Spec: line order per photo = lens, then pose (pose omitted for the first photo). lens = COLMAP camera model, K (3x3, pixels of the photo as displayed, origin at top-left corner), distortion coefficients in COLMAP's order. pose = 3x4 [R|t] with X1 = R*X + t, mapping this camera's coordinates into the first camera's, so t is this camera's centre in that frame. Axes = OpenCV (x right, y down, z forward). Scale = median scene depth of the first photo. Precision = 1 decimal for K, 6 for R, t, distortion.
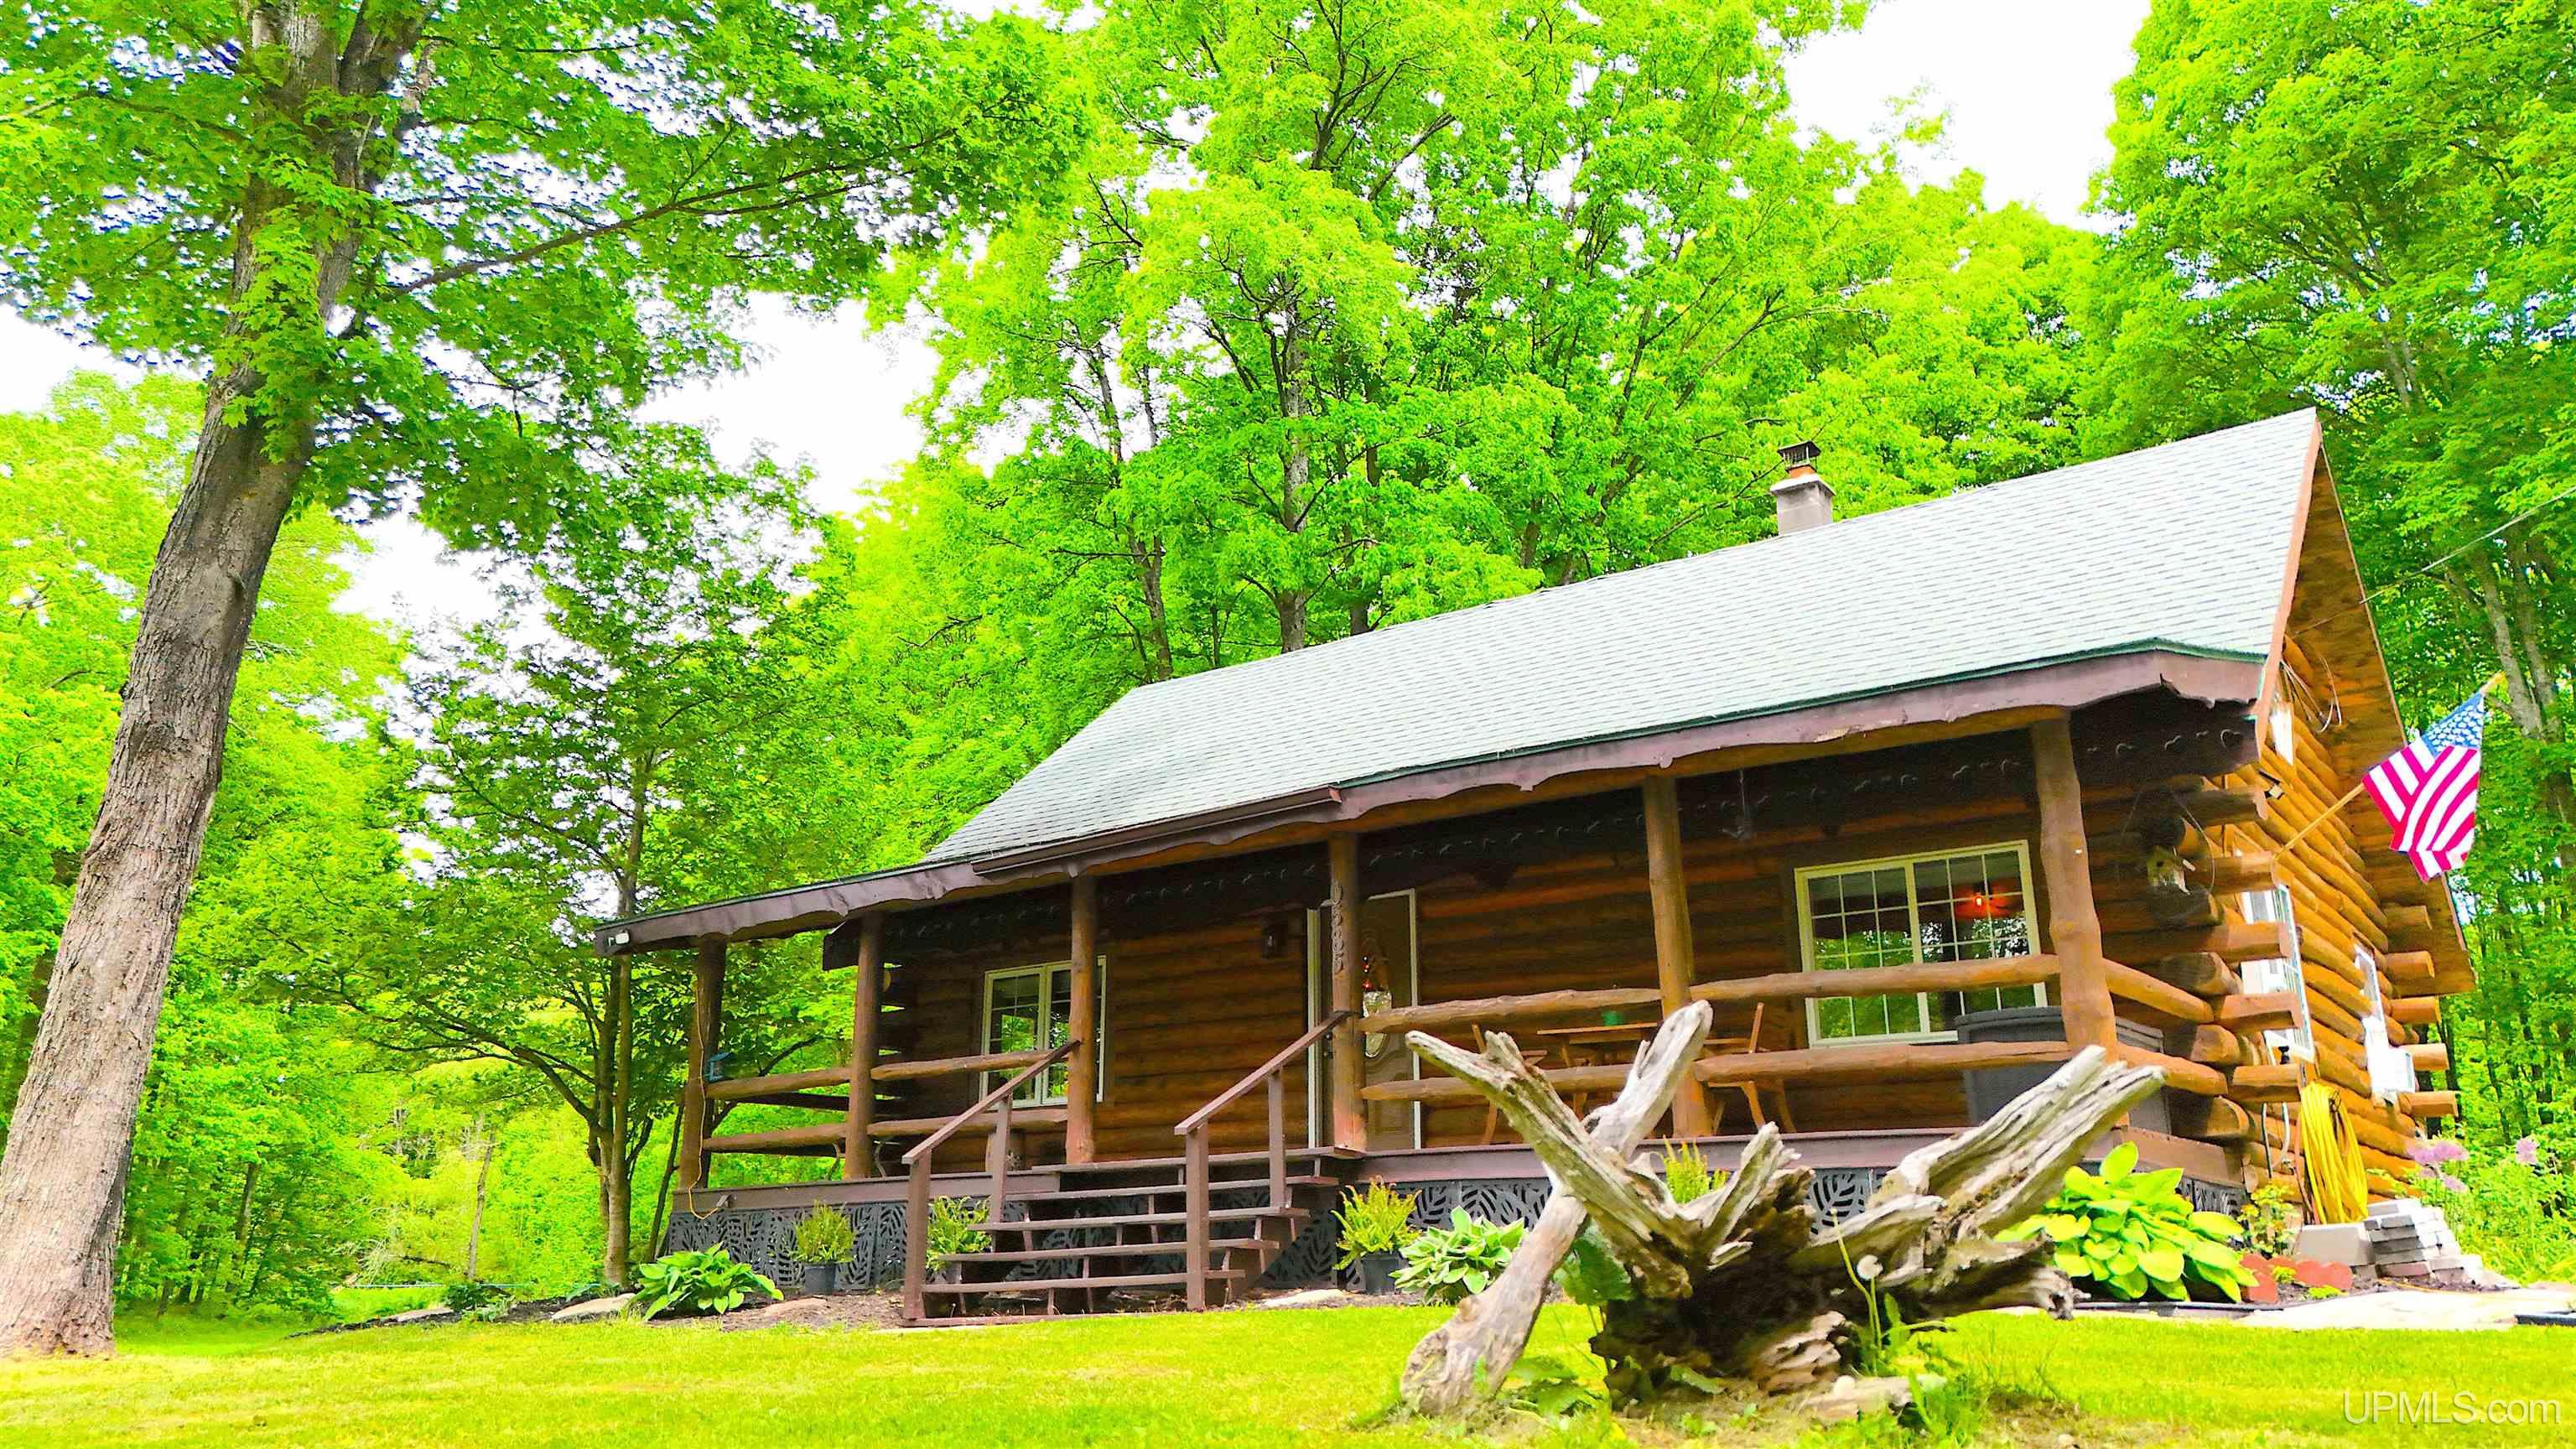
lens RADIAL K [[1929.1, 0, 1295.9], [0, 1929.1, 726.3], [0, 0, 1]] dist [0.045859, -0.009577]
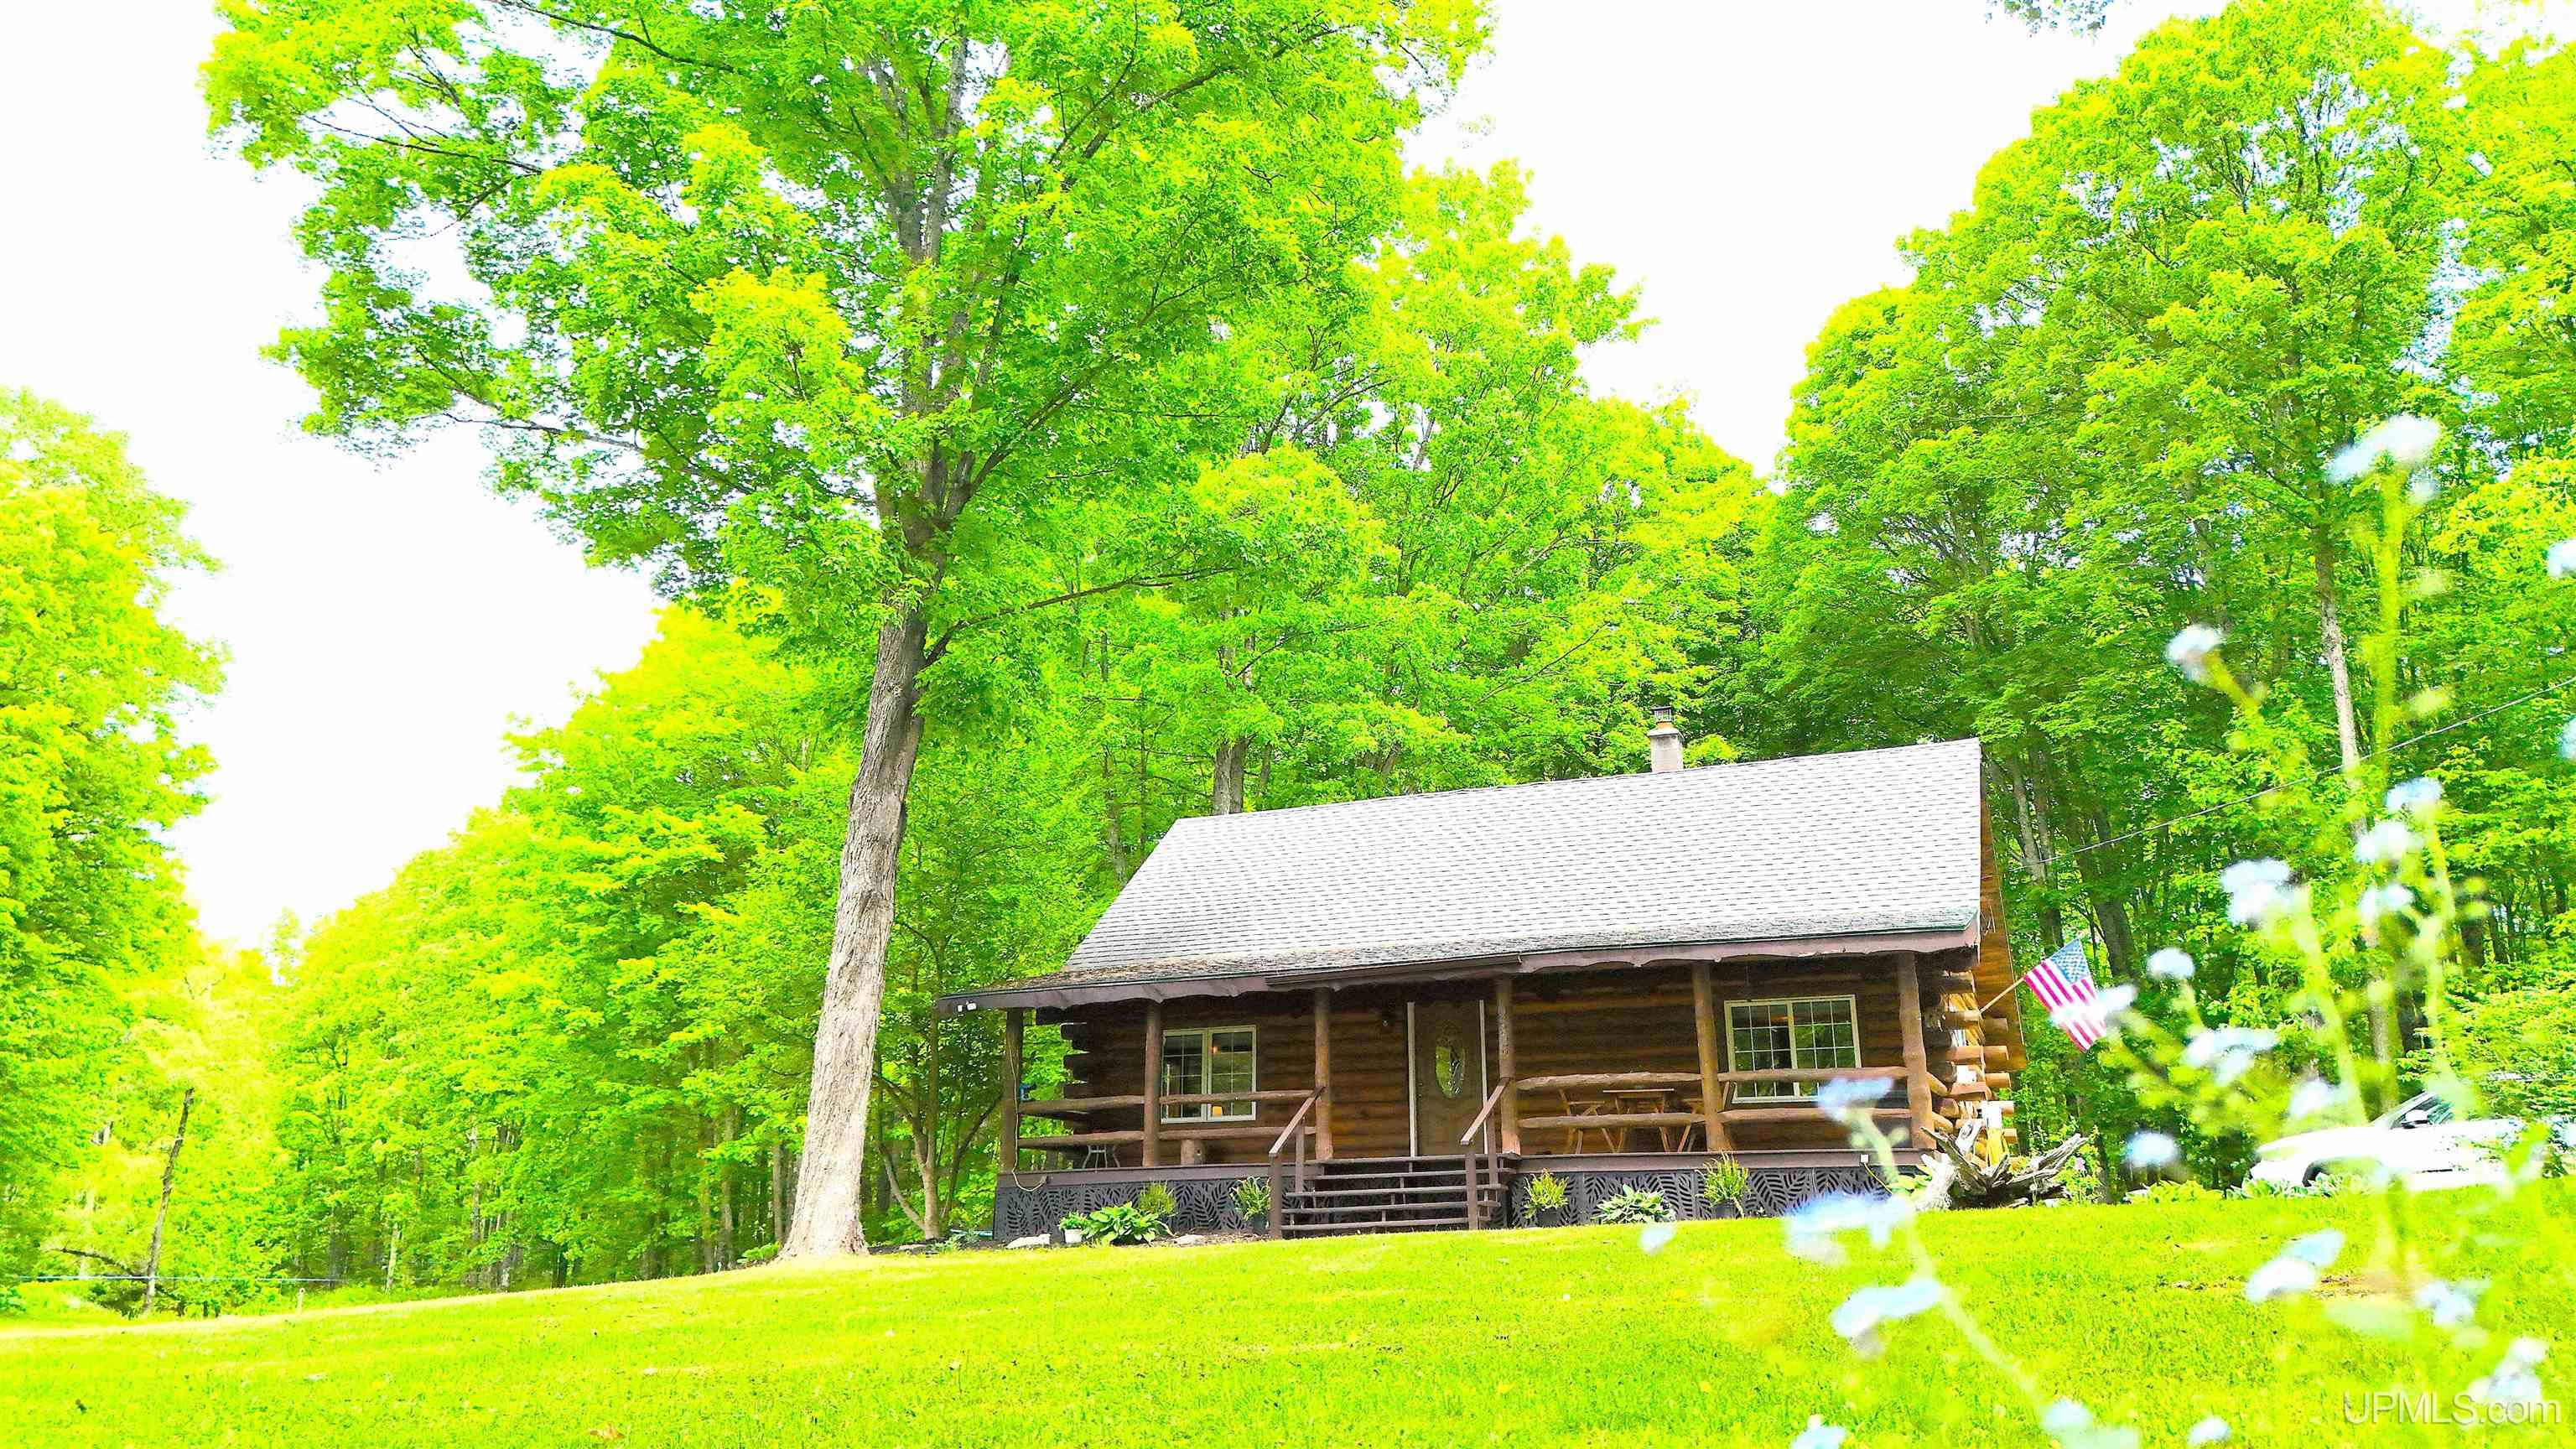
lens RADIAL K [[1963.7, 0, 1288.0], [0, 1963.7, 724.5], [0, 0, 1]] dist [0.099596, -0.154179]
pose [[0.971137, 0.065503, 0.229352, -0.611401], [-0.065330, 0.997829, -0.008355, -0.150252], [-0.229401, -0.006870, 0.973308, -0.735031]]
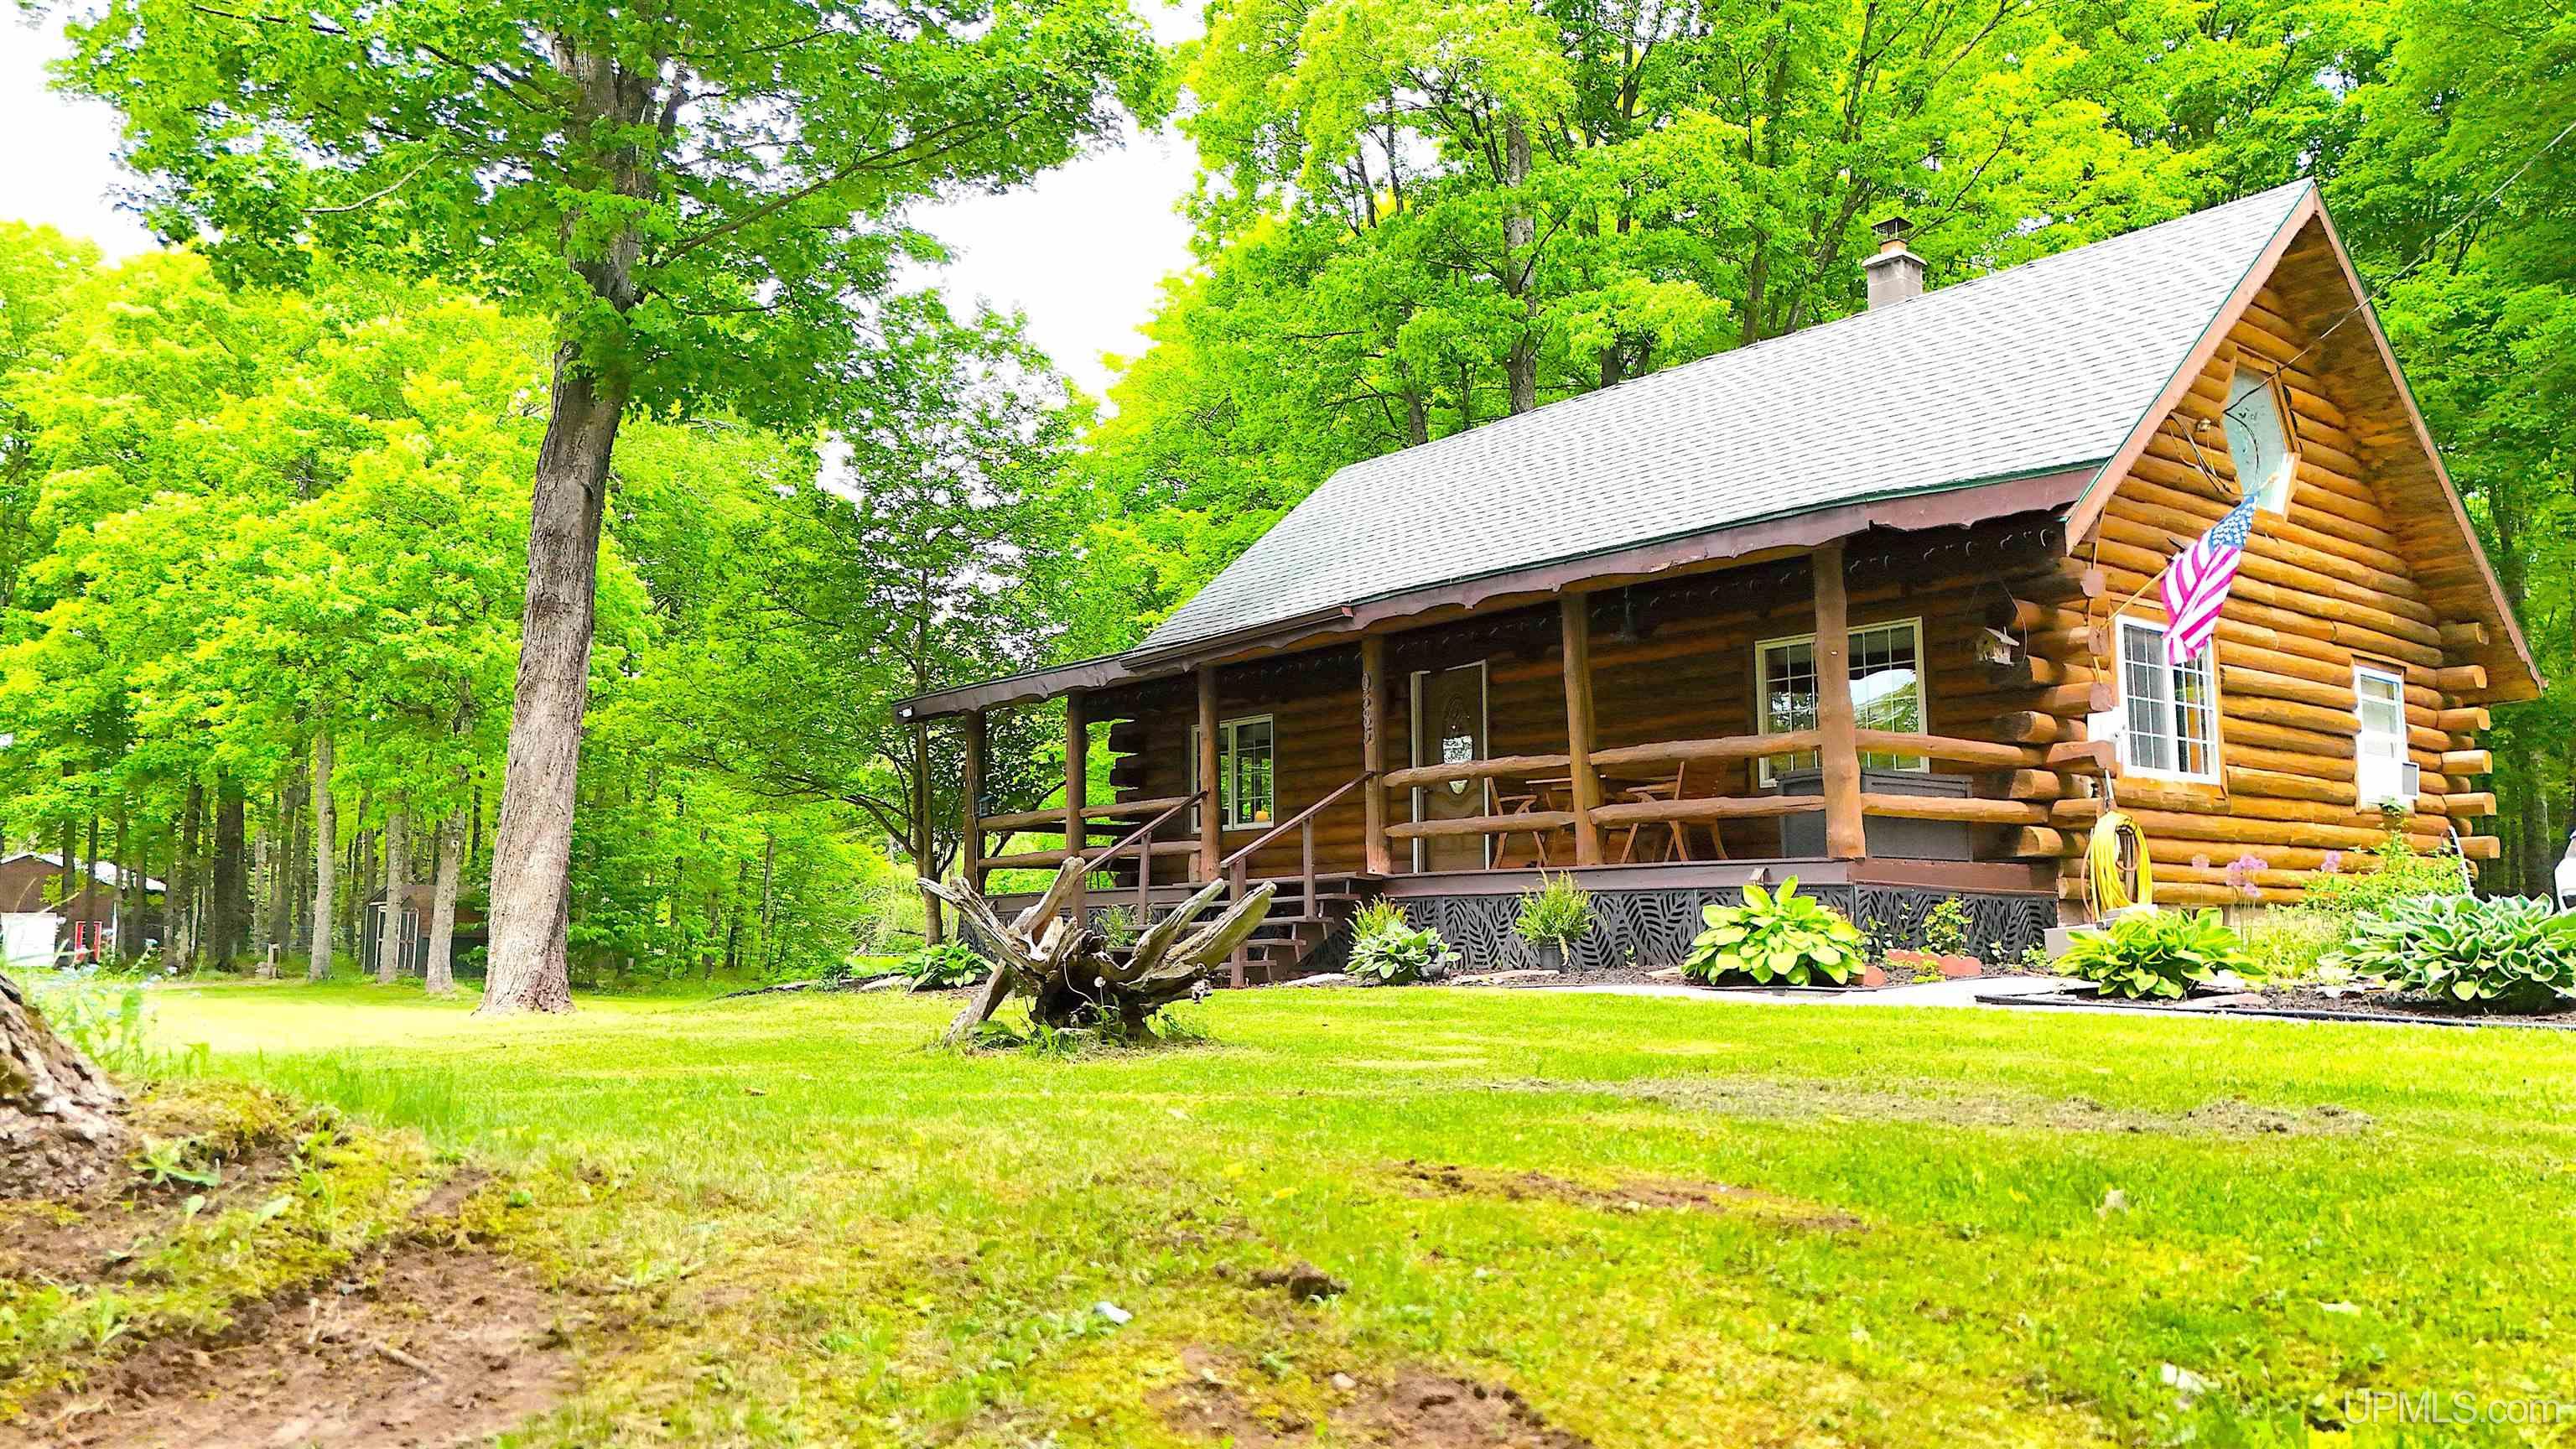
lens RADIAL K [[1950.2, 0, 1289.8], [0, 1950.2, 737.7], [0, 0, 1]] dist [0.099972, -0.004072]
pose [[0.971272, -0.027265, -0.236404, 0.282544], [0.067170, 0.984430, 0.162436, -0.093652], [0.228294, -0.173649, 0.957981, -0.283752]]
